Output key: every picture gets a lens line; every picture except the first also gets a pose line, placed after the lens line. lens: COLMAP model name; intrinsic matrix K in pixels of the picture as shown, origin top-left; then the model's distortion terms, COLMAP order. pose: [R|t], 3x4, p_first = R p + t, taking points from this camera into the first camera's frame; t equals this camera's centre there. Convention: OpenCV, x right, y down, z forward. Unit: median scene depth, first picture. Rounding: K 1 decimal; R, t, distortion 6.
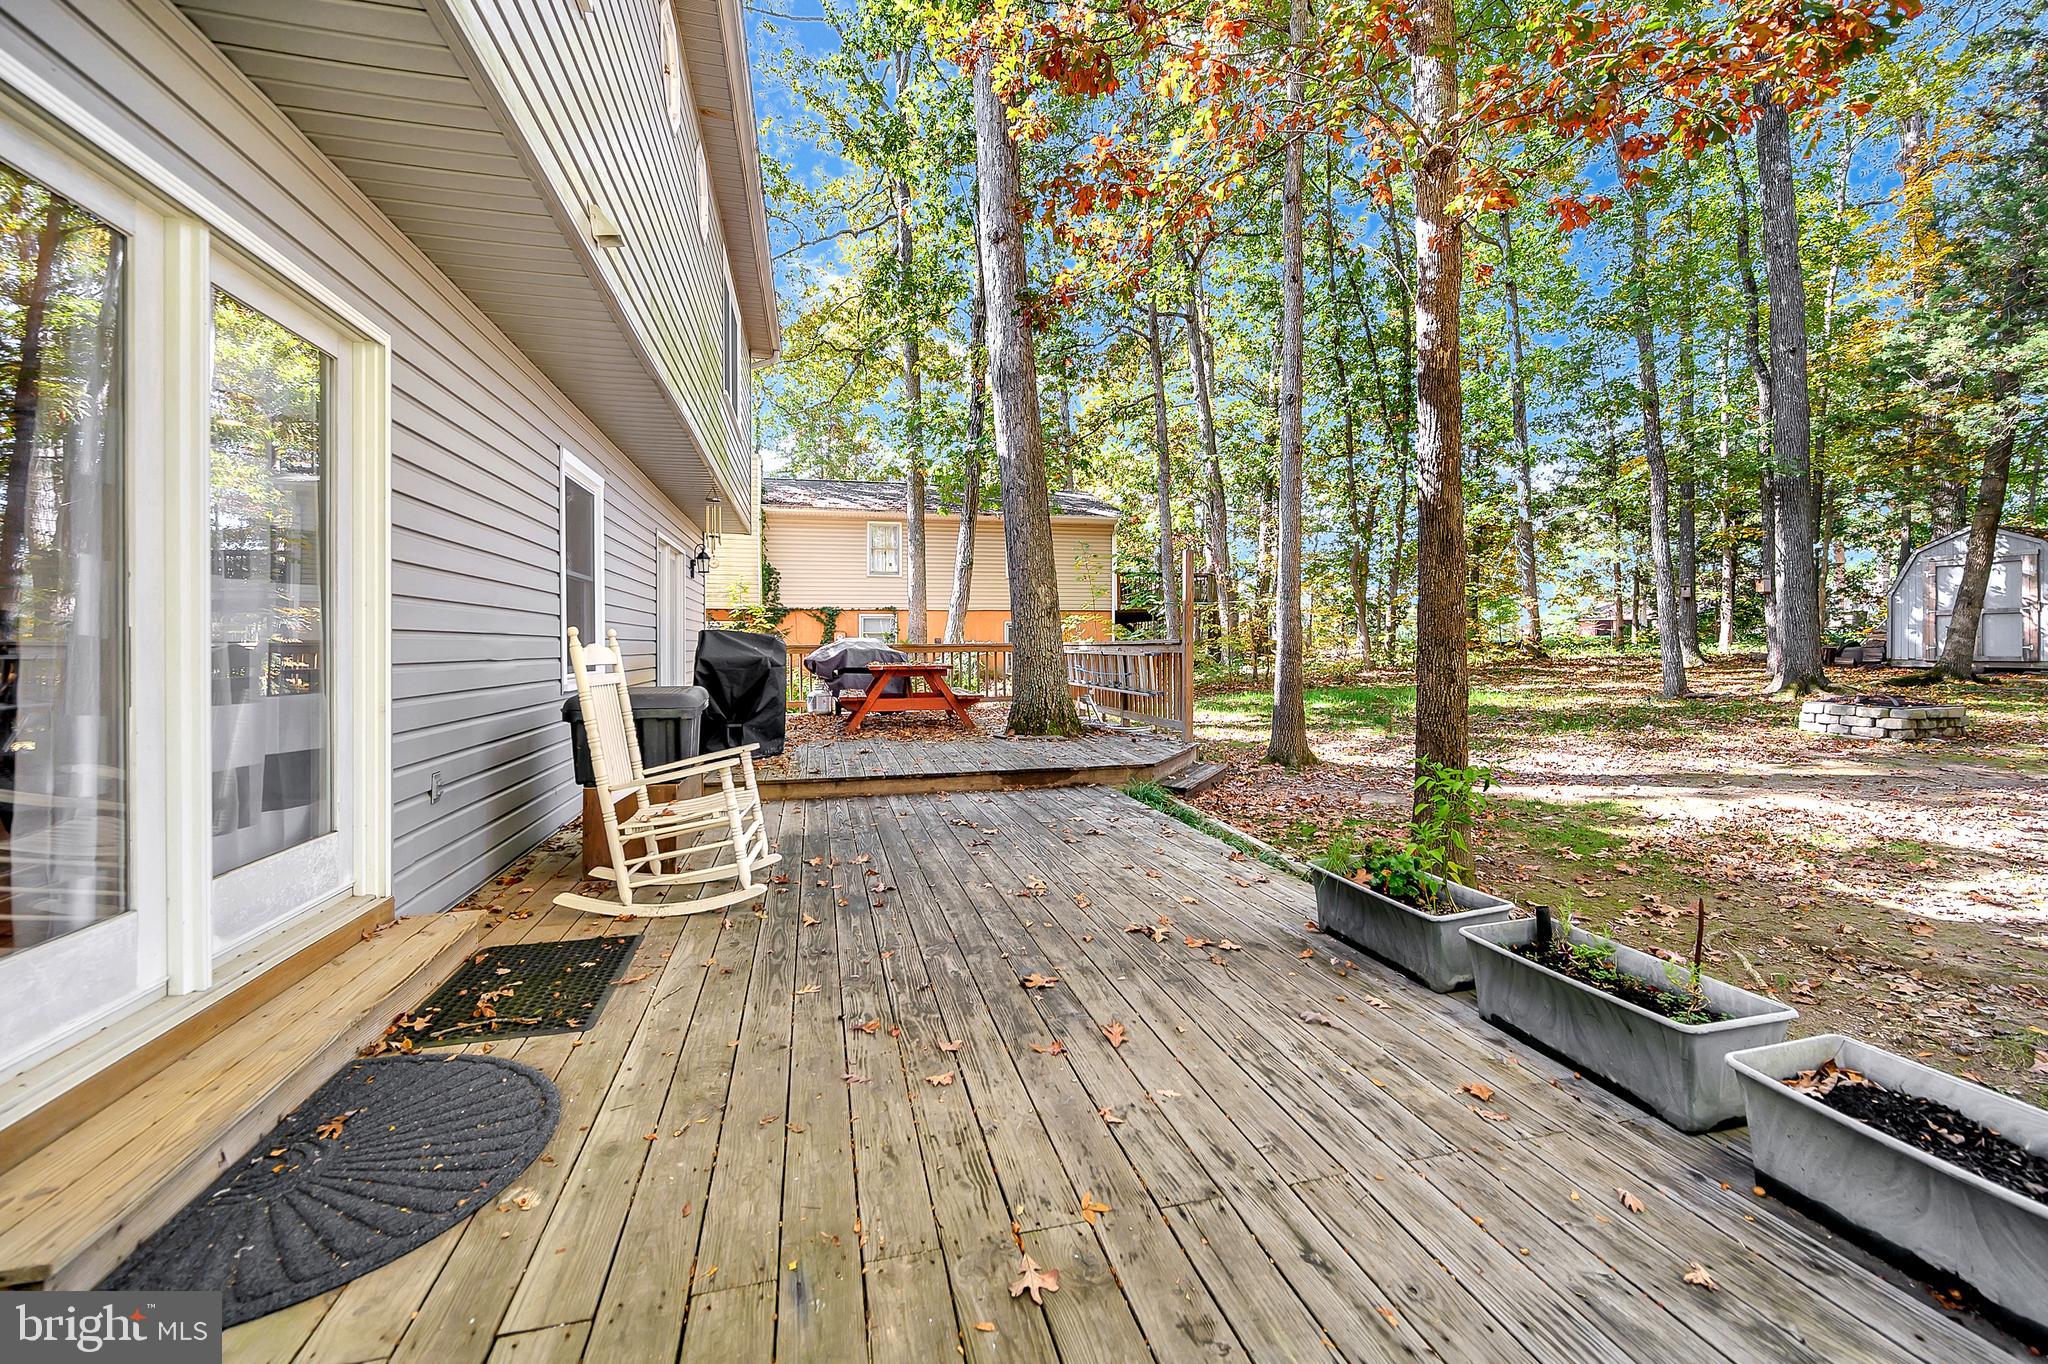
lens RADIAL K [[833.4, 0, 1040.1], [0, 833.4, 644.6], [0, 0, 1]] dist [-0.000398, 0.000036]
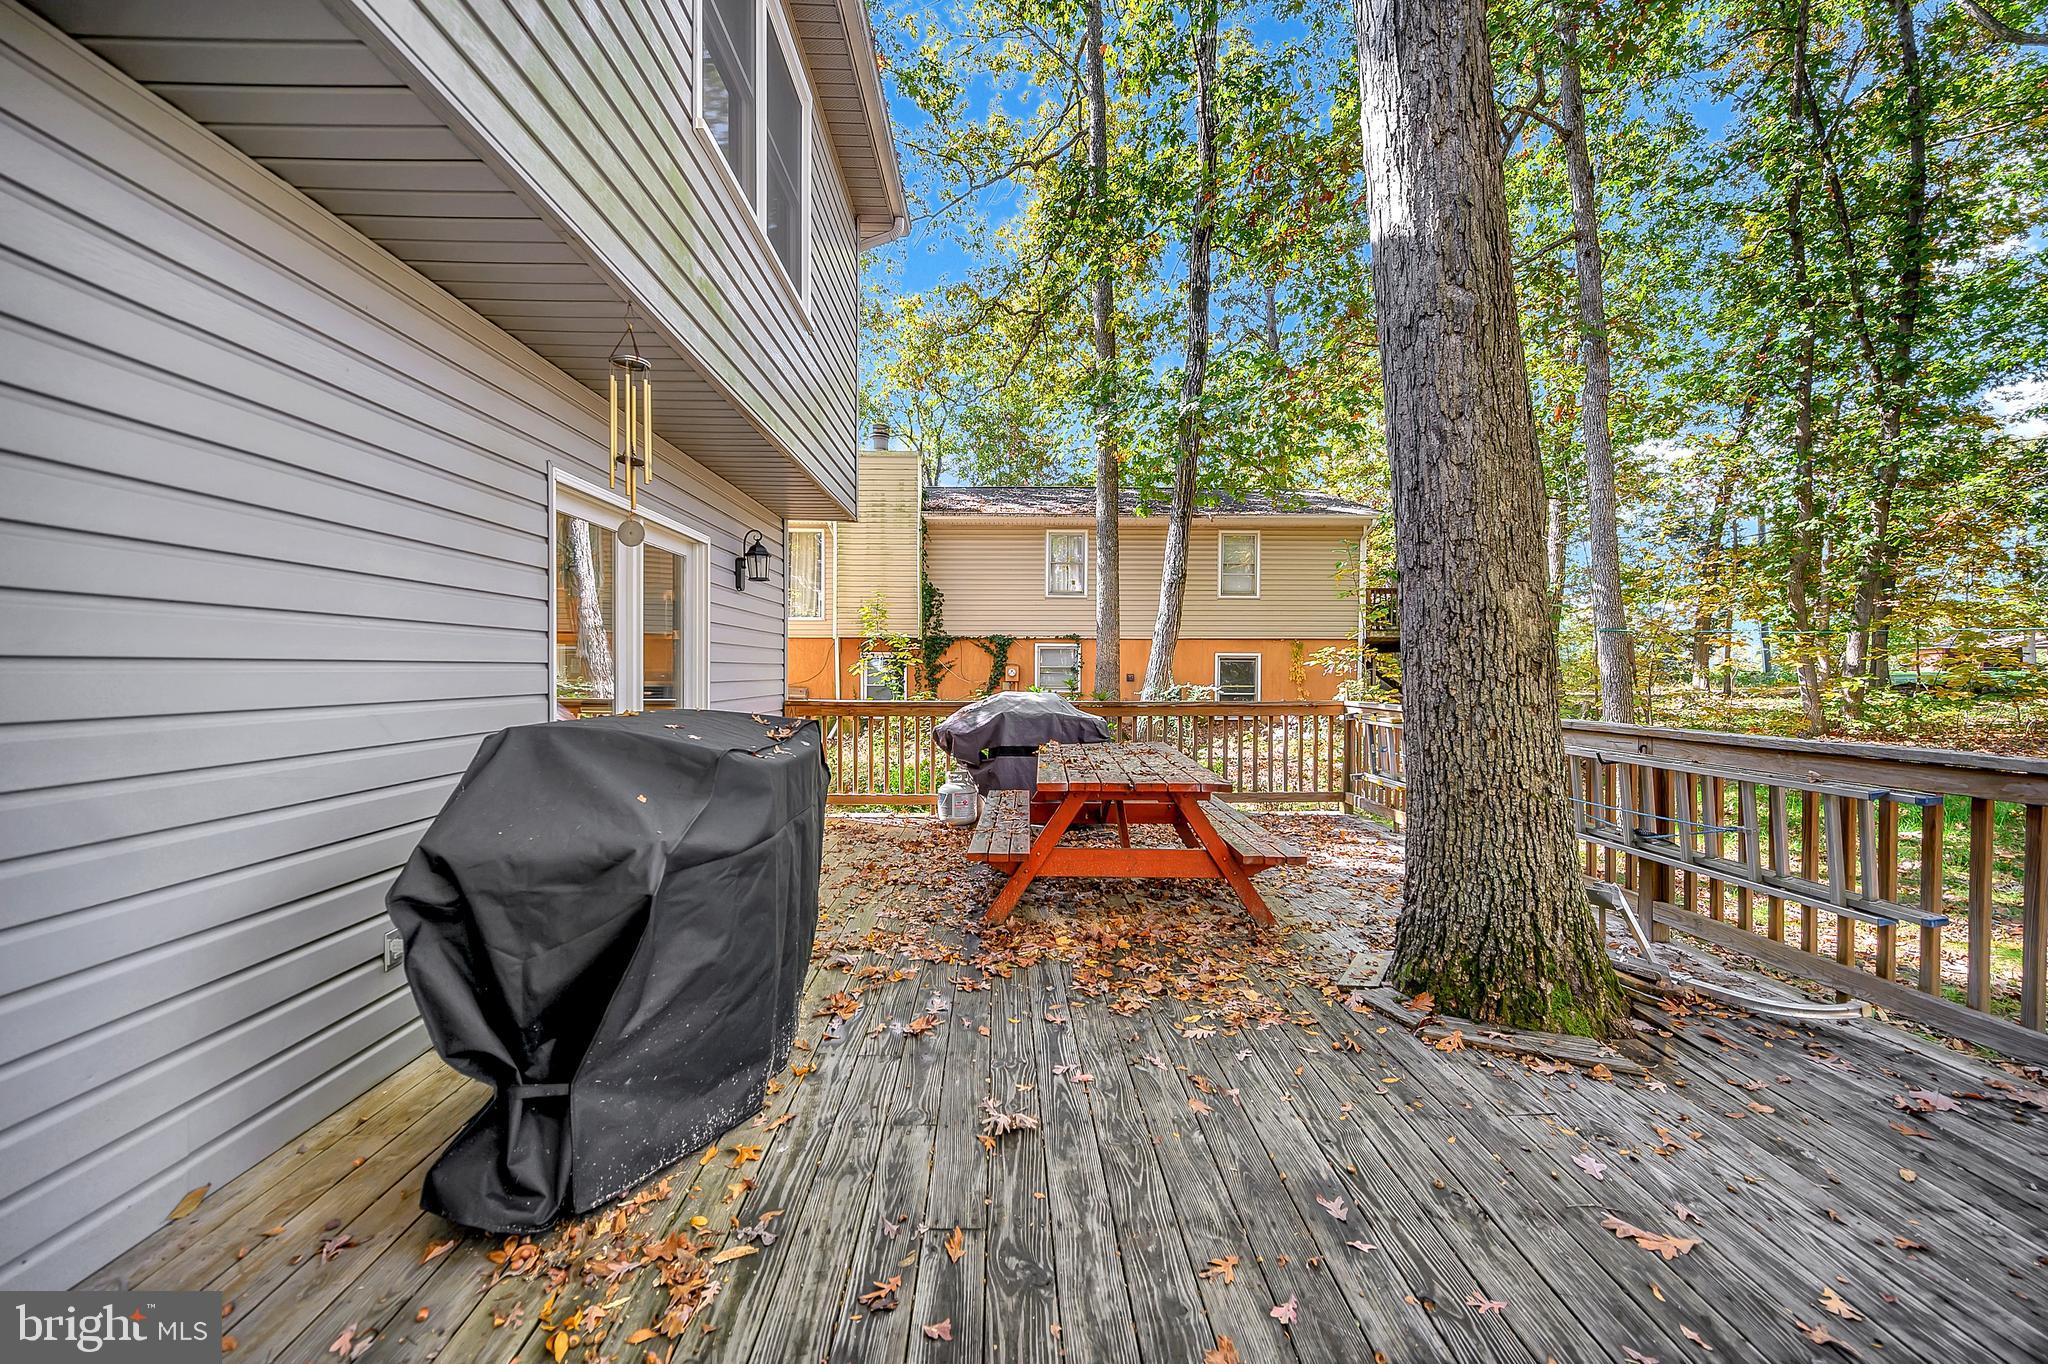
lens RADIAL K [[833.4, 0, 1023.5], [0, 833.4, 677.1], [0, 0, 1]] dist [-0.000398, 0.000036]
pose [[0.972622, 0.010302, -0.232165, -0.044070], [-0.008447, 0.999924, 0.008984, -0.012699], [0.232239, -0.006777, 0.972635, 0.228559]]
